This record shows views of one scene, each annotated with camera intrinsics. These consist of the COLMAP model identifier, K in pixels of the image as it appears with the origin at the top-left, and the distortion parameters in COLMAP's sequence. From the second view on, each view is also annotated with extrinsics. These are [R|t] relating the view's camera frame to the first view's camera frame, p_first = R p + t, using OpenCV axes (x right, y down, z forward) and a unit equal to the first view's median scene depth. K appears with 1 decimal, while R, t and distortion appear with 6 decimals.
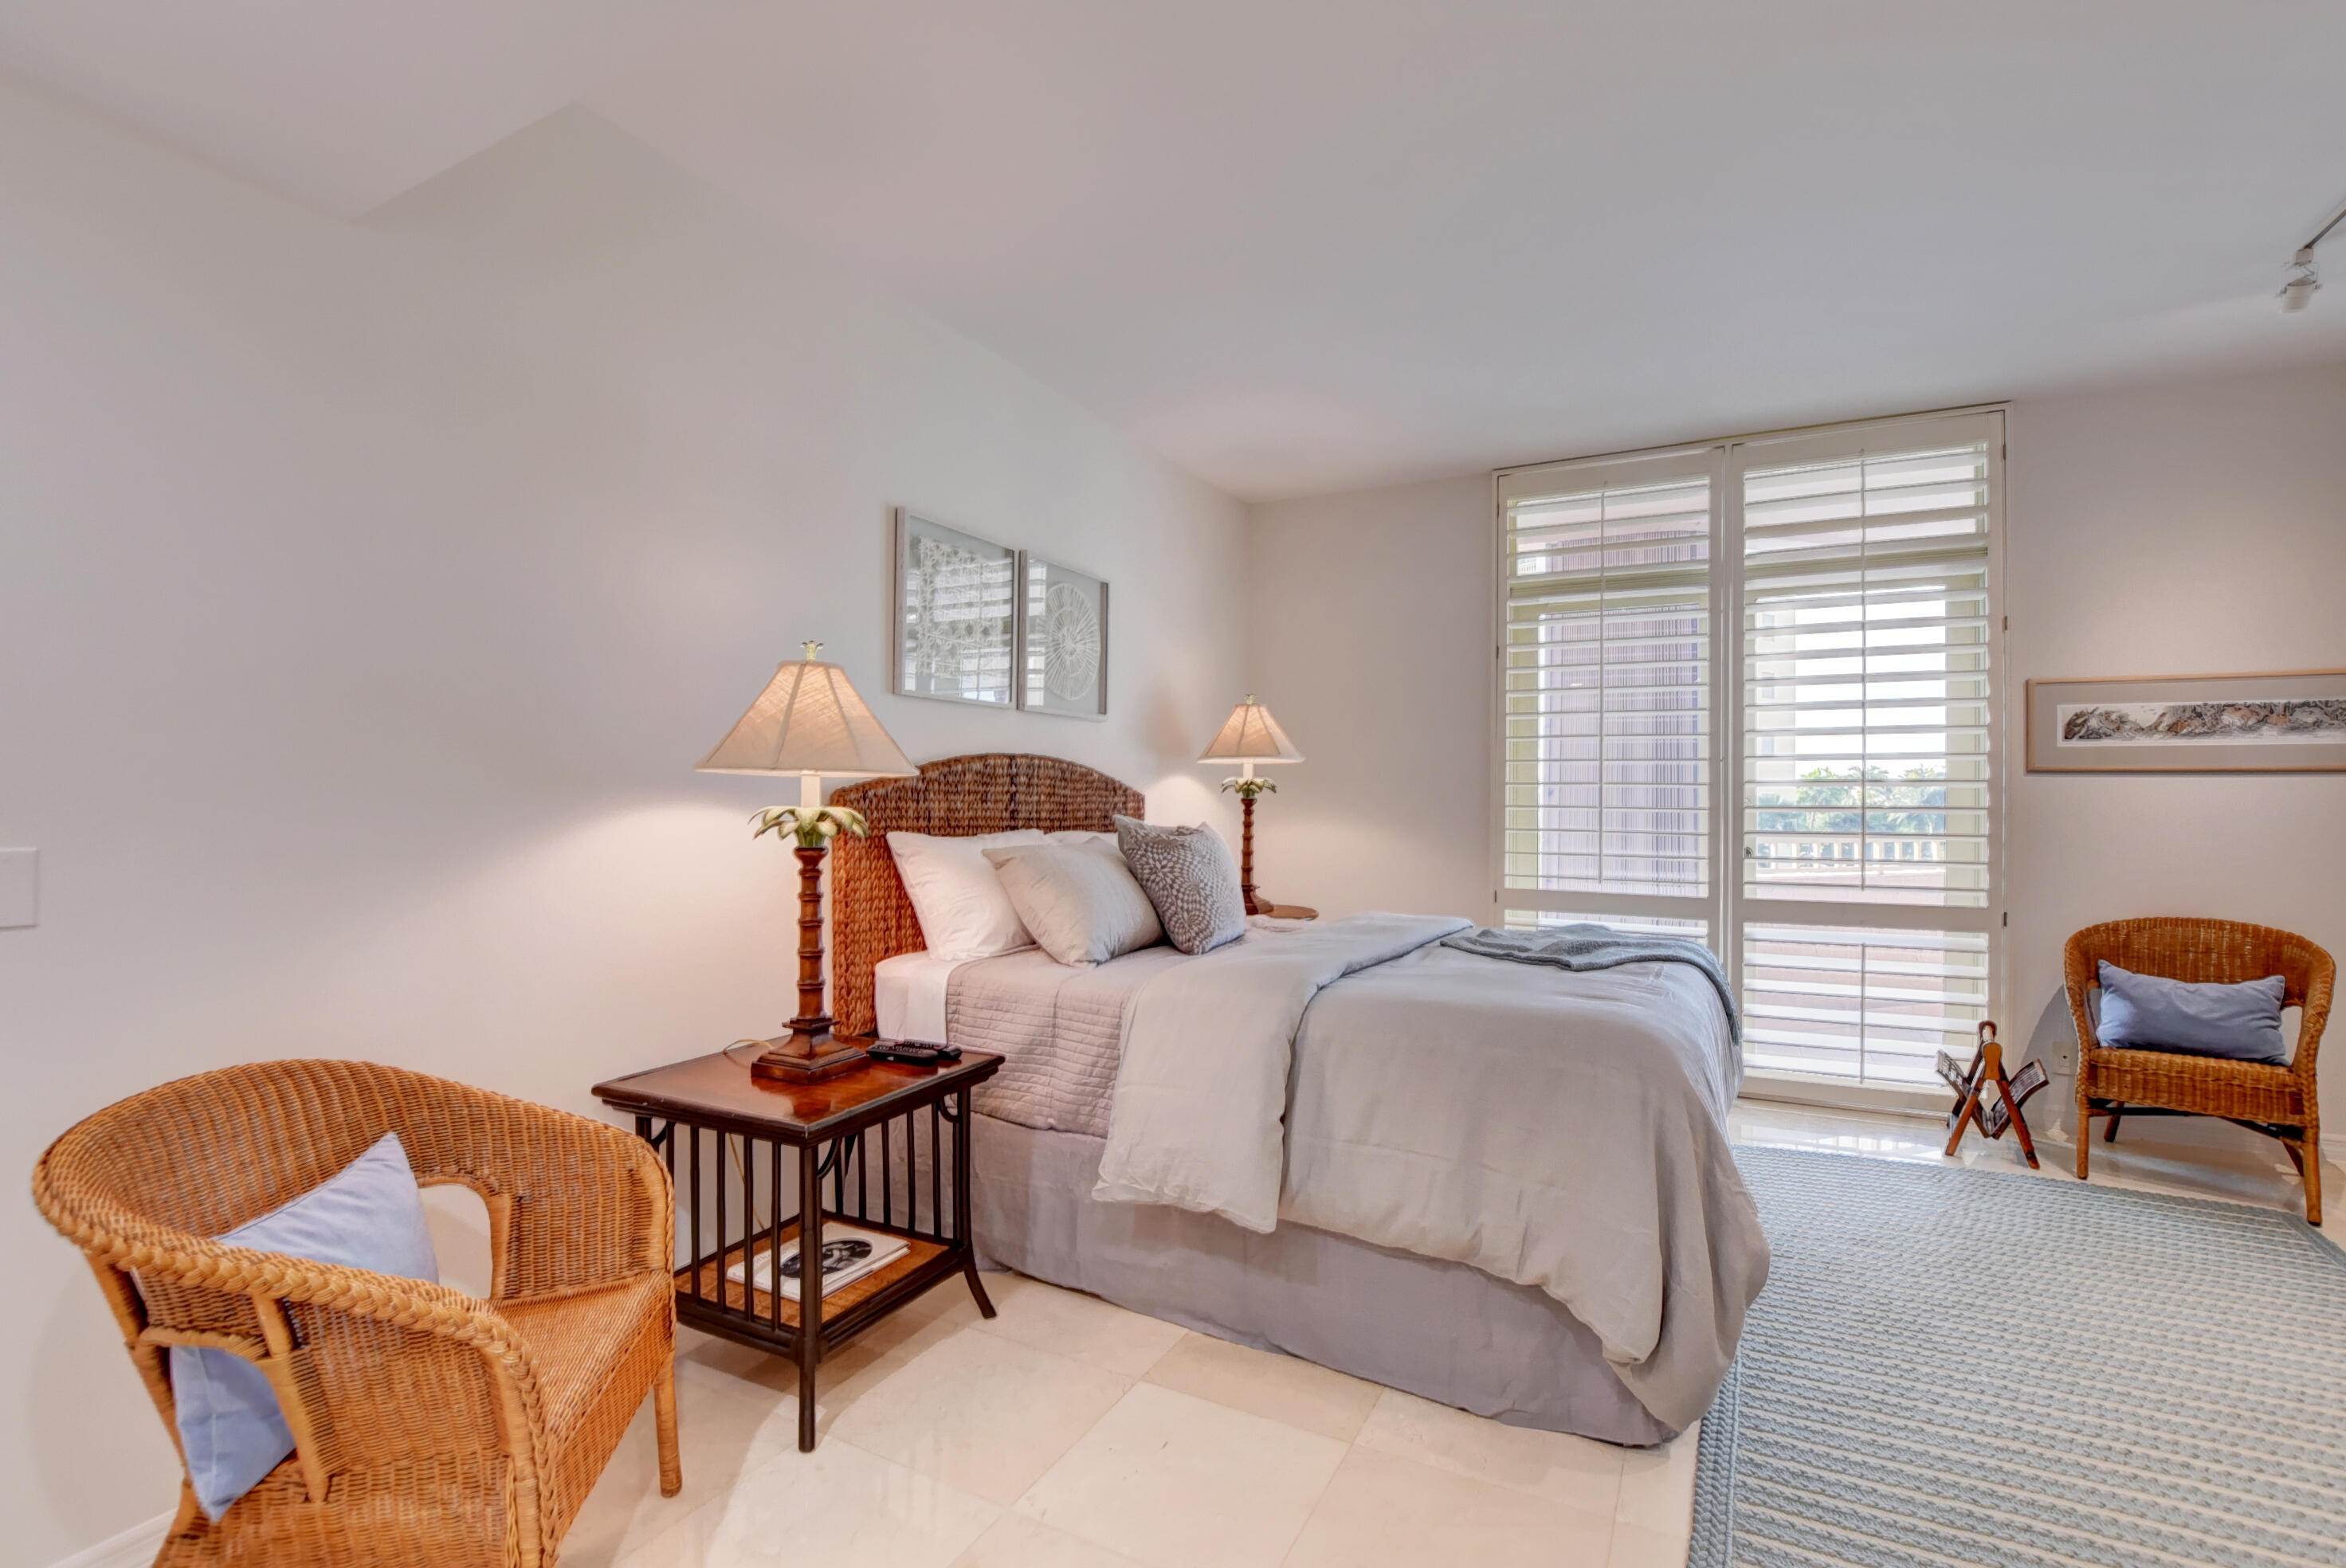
lens RADIAL K [[1034.8, 0, 1172.8], [0, 1034.8, 795.6], [0, 0, 1]] dist [-0.036726, 0.005659]
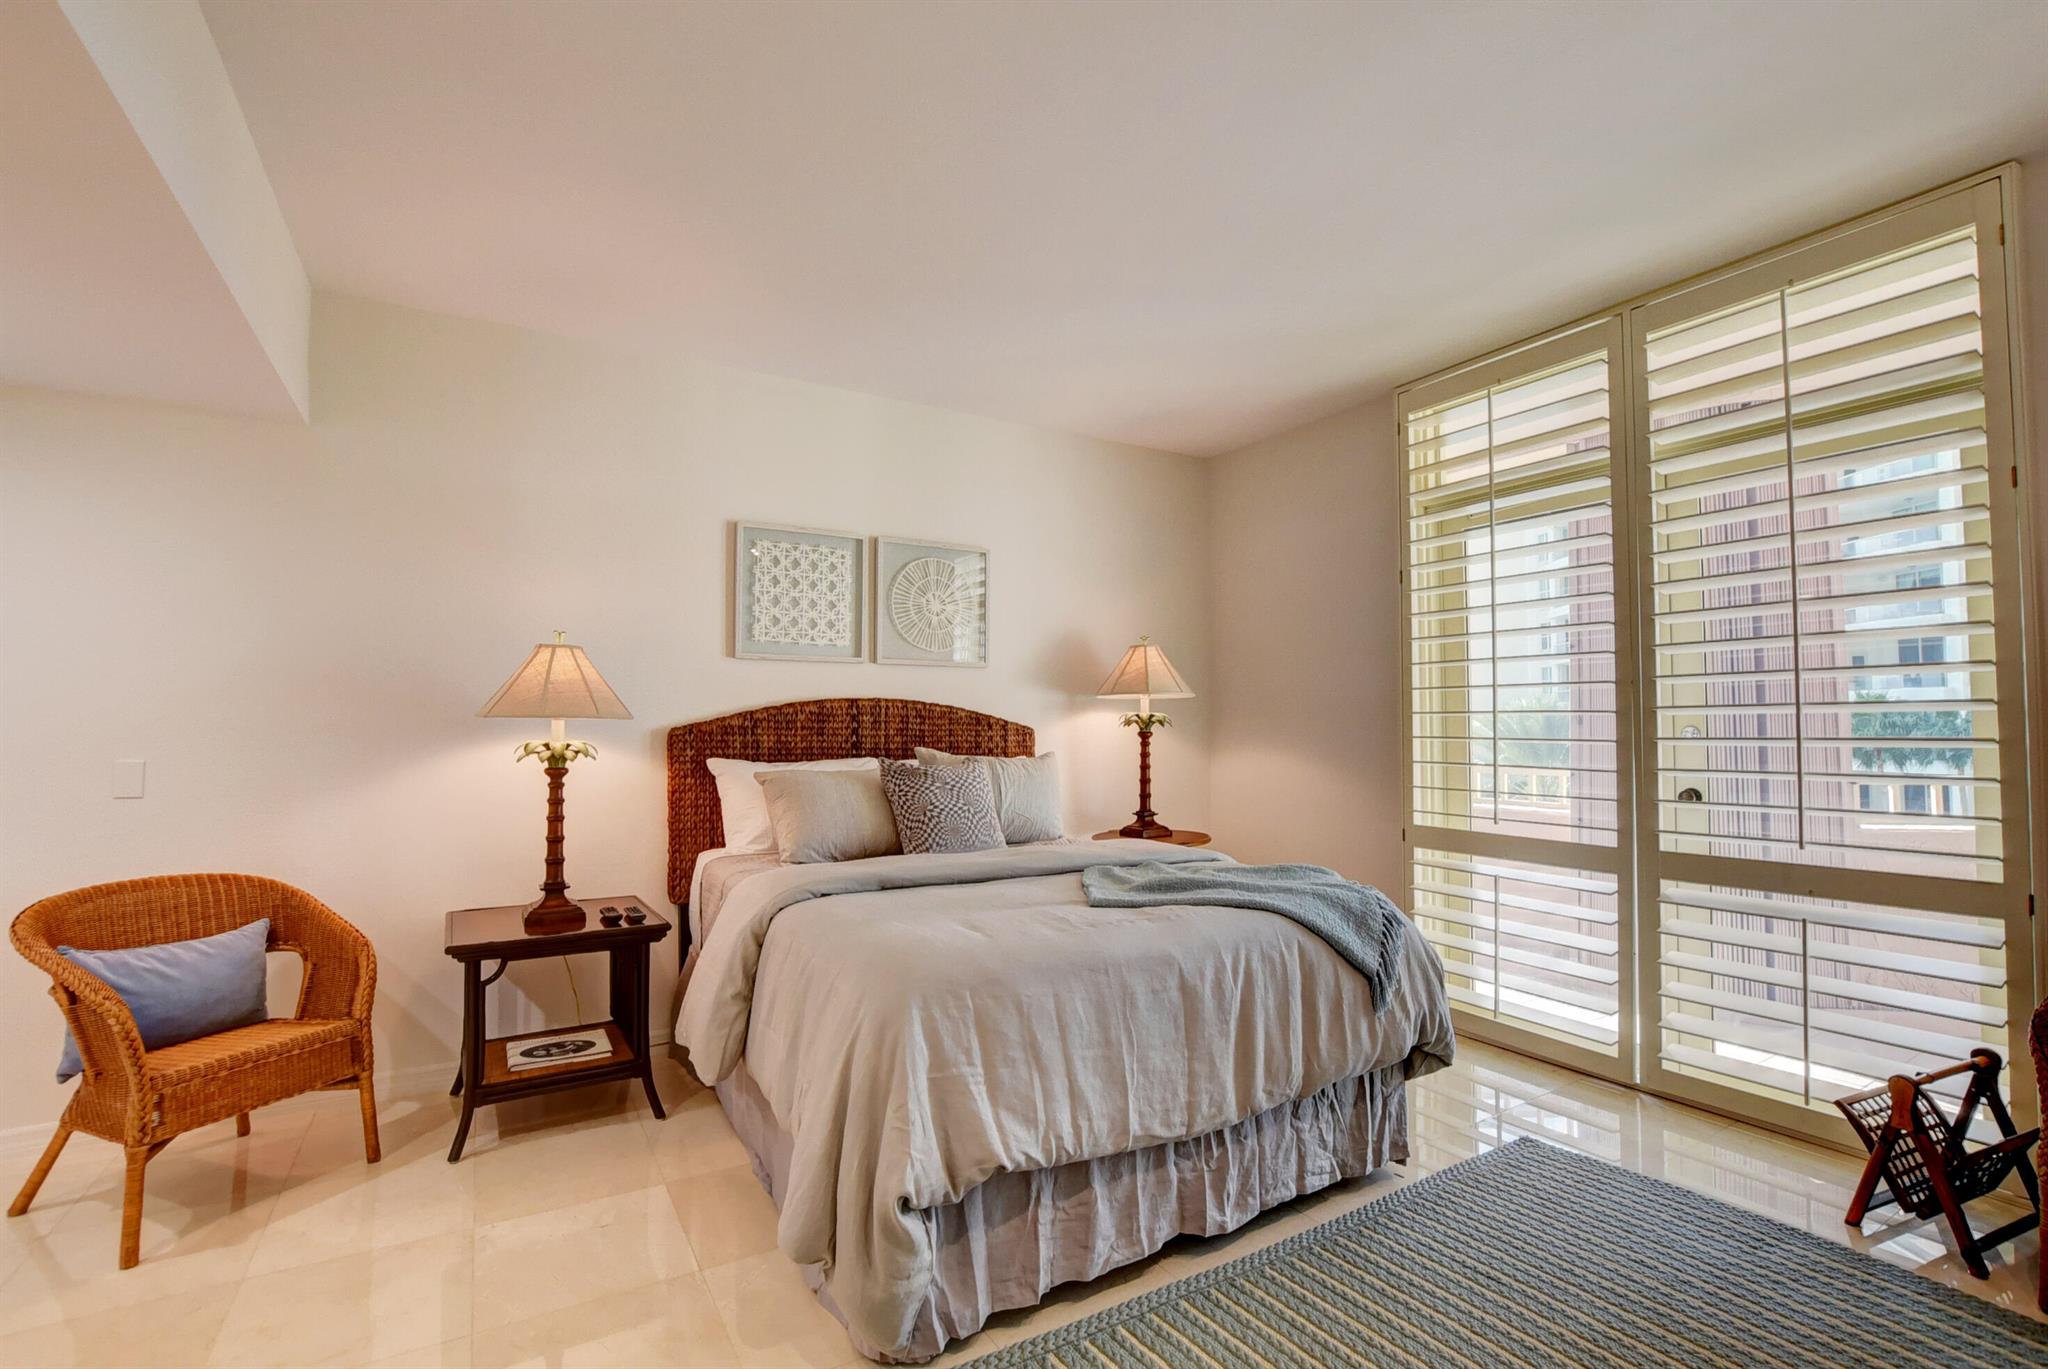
lens RADIAL K [[903.4, 0, 1023.8], [0, 903.4, 694.6], [0, 0, 1]] dist [-0.036726, 0.005659]
pose [[0.857568, -0.026041, -0.513711, 0.547108], [0.007555, 0.999248, -0.038041, -0.000582], [0.514315, 0.028741, 0.857119, 0.143433]]
